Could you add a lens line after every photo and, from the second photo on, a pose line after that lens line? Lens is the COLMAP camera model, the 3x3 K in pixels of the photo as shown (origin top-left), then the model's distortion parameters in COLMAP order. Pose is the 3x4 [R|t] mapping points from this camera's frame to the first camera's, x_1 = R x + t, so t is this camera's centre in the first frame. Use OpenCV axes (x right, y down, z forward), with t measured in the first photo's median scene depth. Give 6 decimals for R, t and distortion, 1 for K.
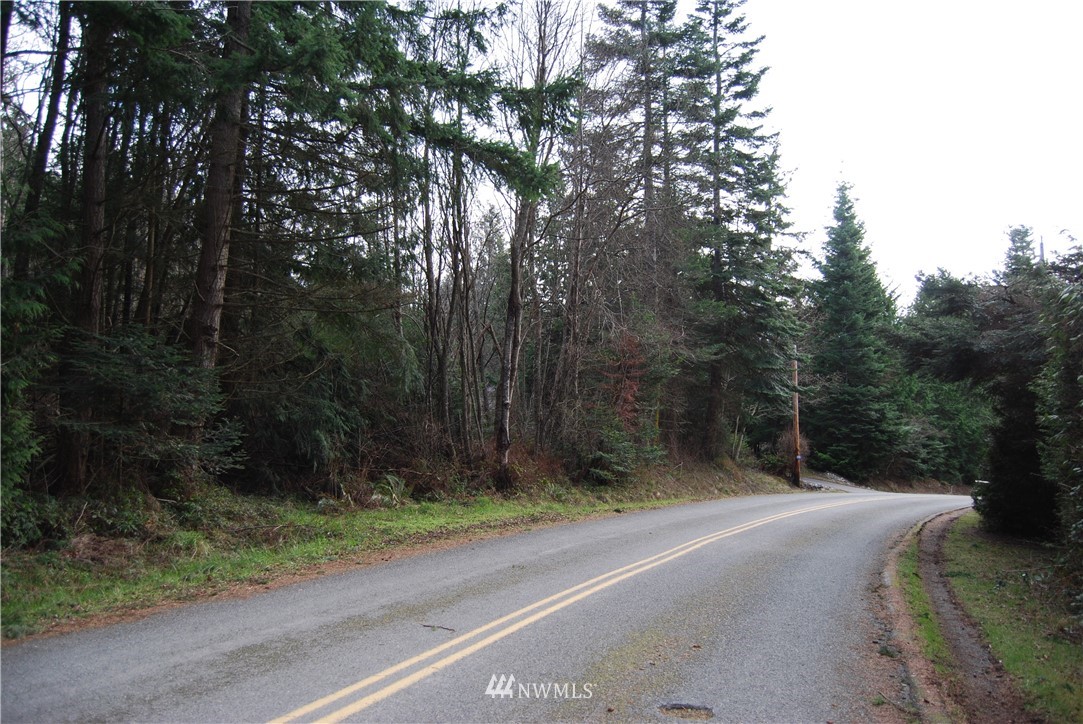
lens RADIAL K [[850.1, 0, 541.5], [0, 850.1, 362.0], [0, 0, 1]] dist [-0.070706, 0.013032]
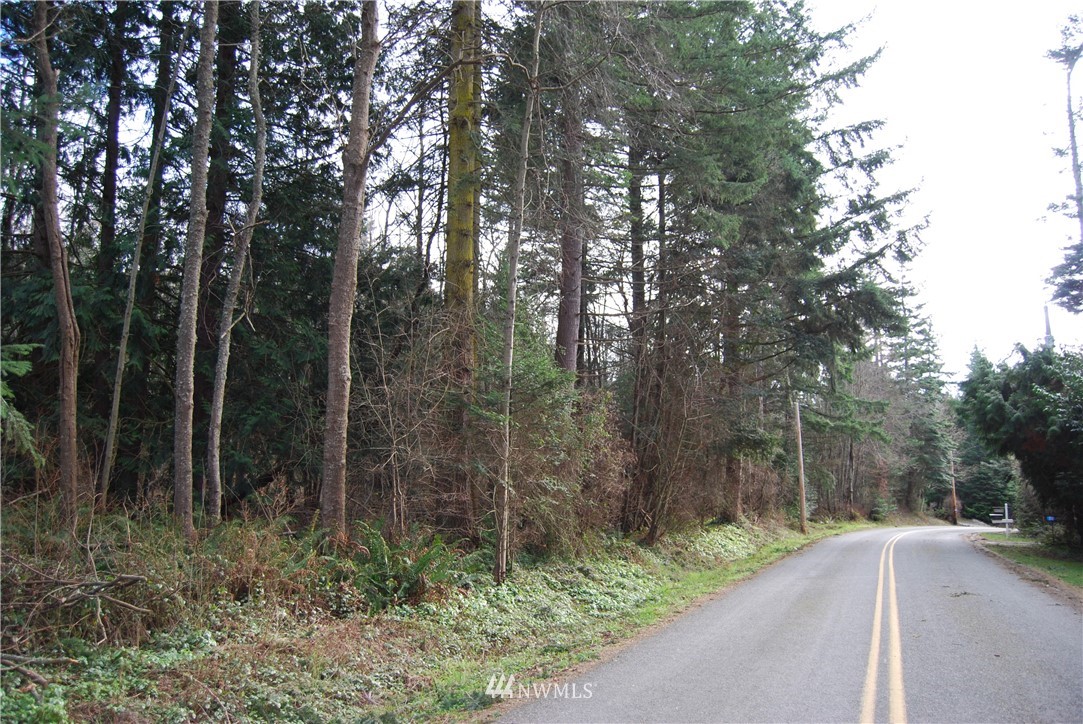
lens RADIAL K [[850.1, 0, 541.5], [0, 850.1, 362.0], [0, 0, 1]] dist [-0.070706, 0.013032]
pose [[0.987352, -0.035062, -0.154617, -0.294744], [0.023446, 0.996807, -0.076322, -0.091928], [0.156799, 0.071732, 0.985022, -0.956216]]
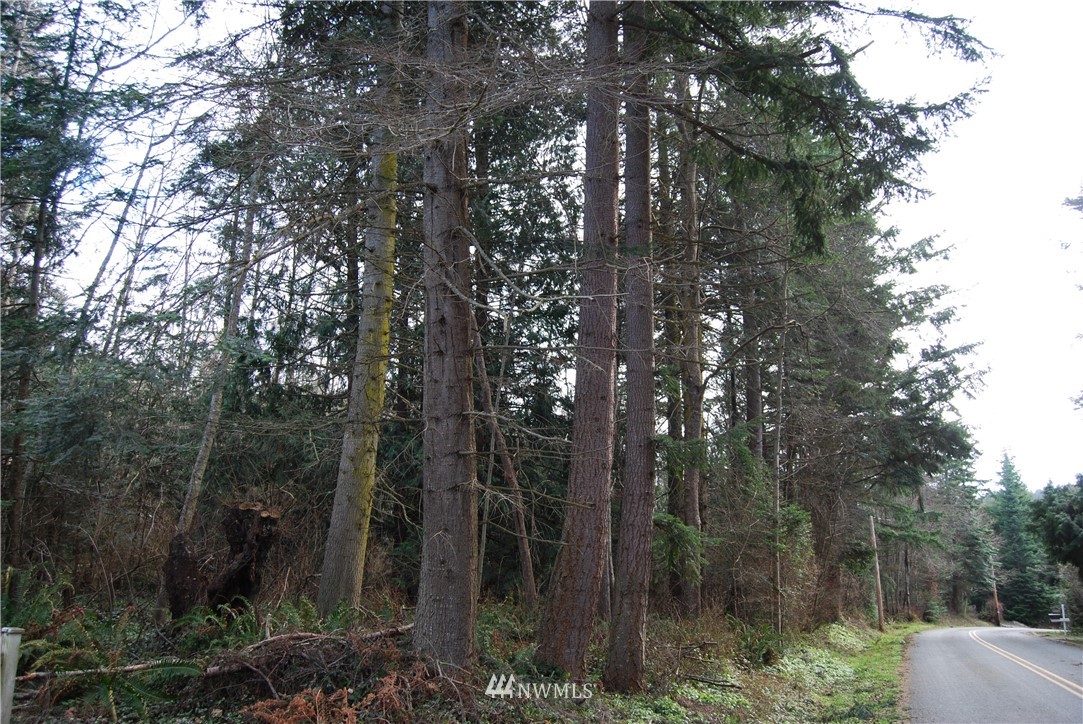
lens RADIAL K [[850.1, 0, 541.5], [0, 850.1, 362.0], [0, 0, 1]] dist [-0.070706, 0.013032]
pose [[0.985897, -0.049958, -0.159721, -0.399279], [0.018615, 0.981217, -0.192005, -0.107179], [0.166313, 0.186324, 0.968309, -1.133322]]
